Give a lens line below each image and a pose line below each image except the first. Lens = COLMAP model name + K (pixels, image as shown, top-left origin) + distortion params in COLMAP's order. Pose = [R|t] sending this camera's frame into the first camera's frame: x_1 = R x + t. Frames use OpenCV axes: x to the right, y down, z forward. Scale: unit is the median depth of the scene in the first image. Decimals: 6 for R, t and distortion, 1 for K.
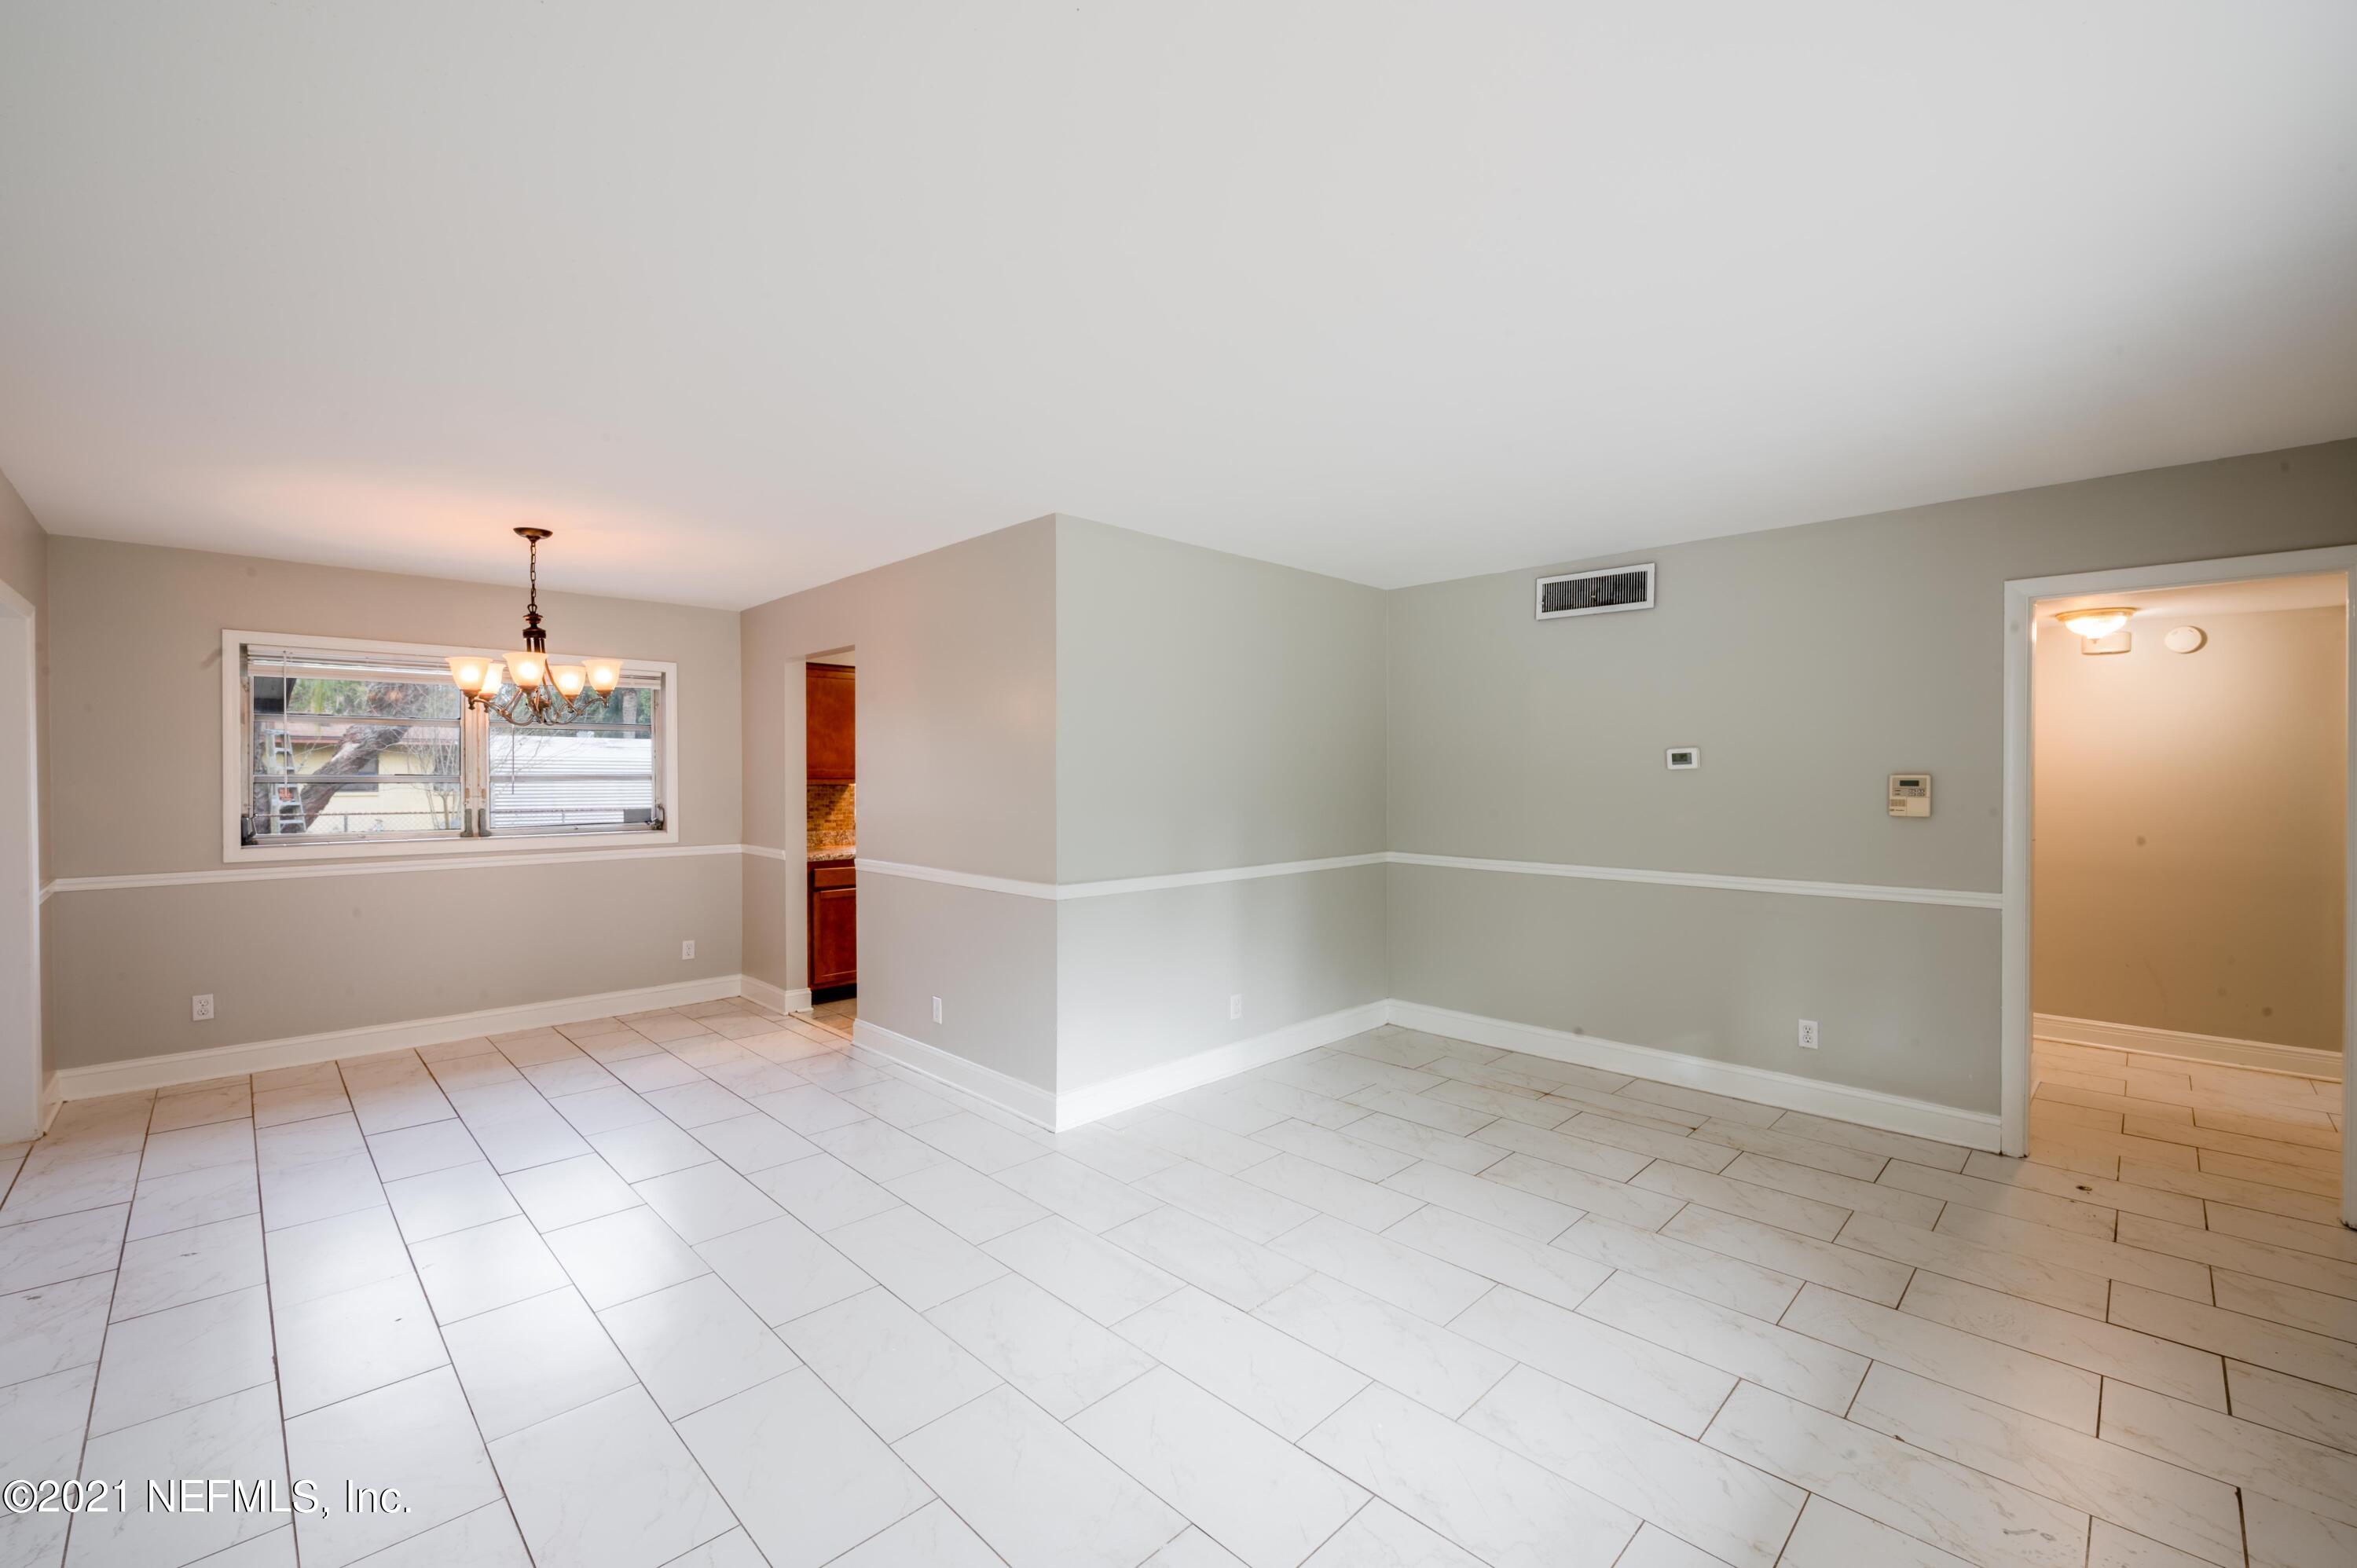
lens RADIAL K [[974.4, 0, 1178.5], [0, 974.4, 784.0], [0, 0, 1]] dist [-0.004406, -0.000451]
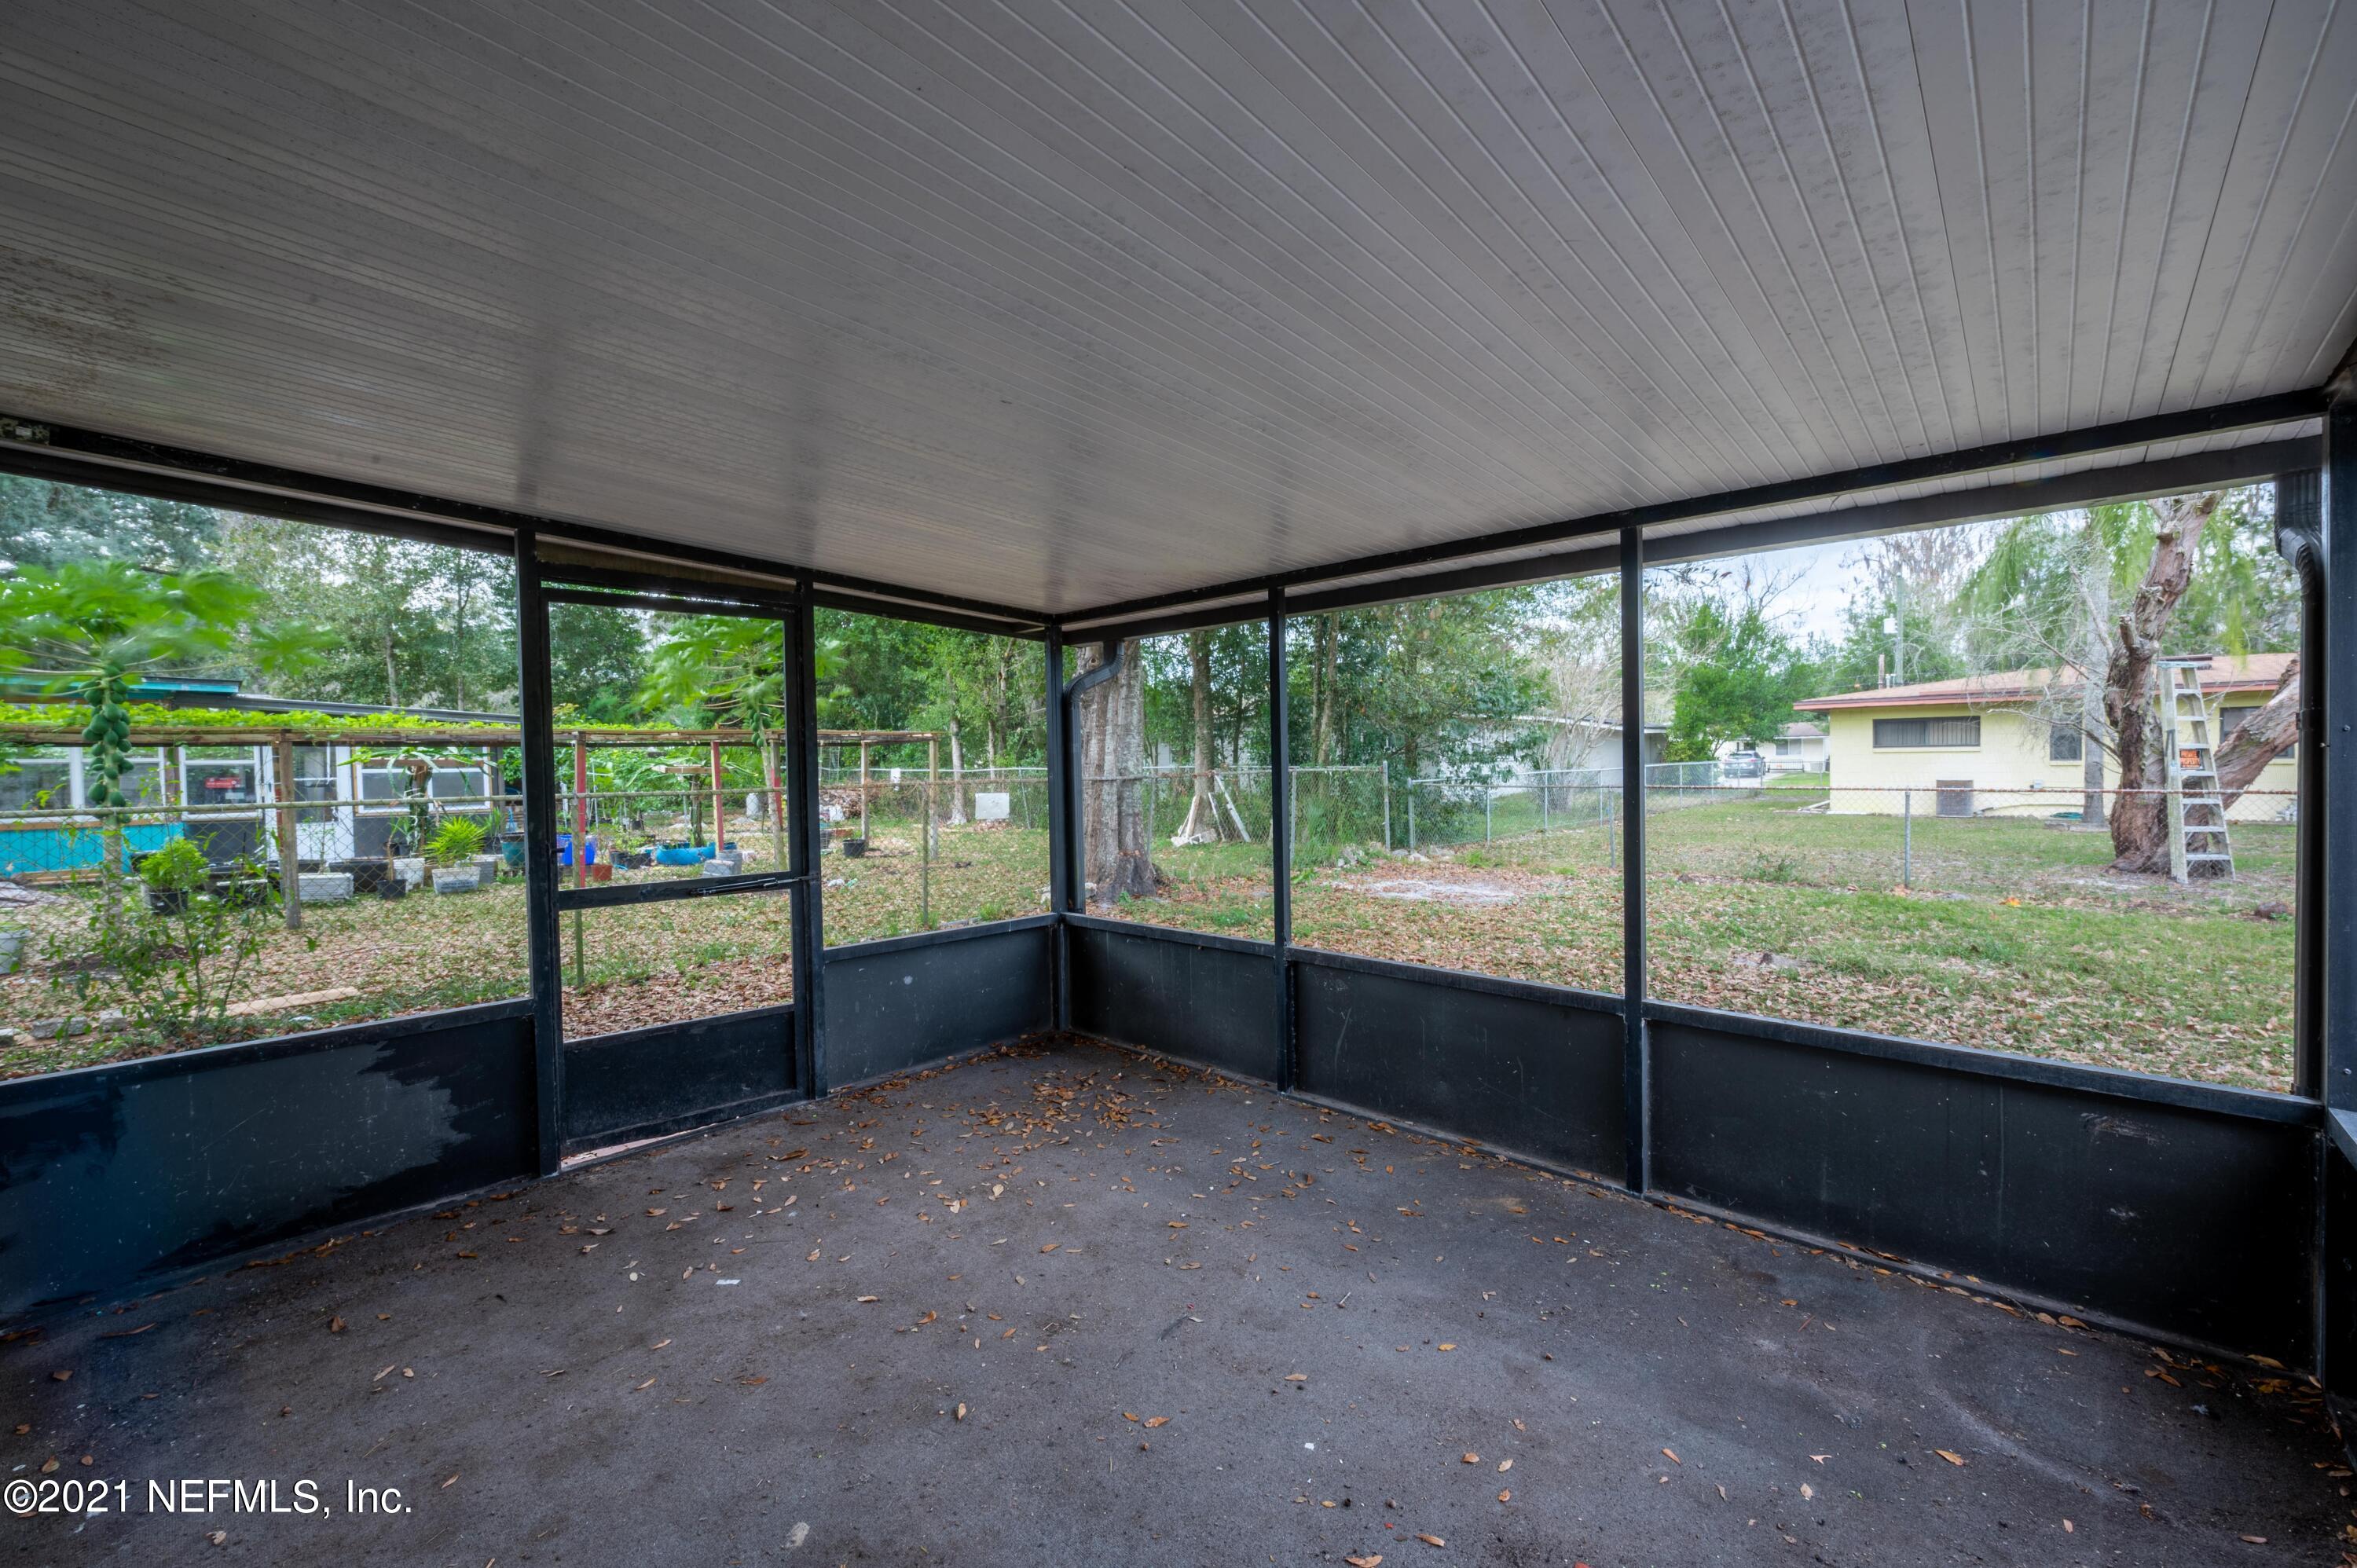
lens RADIAL K [[933.0, 0, 1183.2], [0, 933.0, 771.4], [0, 0, 1]] dist [-0.006130, -0.000362]
pose [[0.044815, 0.010429, -0.998941, -0.905464], [0.006968, 0.999918, 0.010751, 0.020835], [0.998971, -0.007442, 0.044739, 0.809729]]
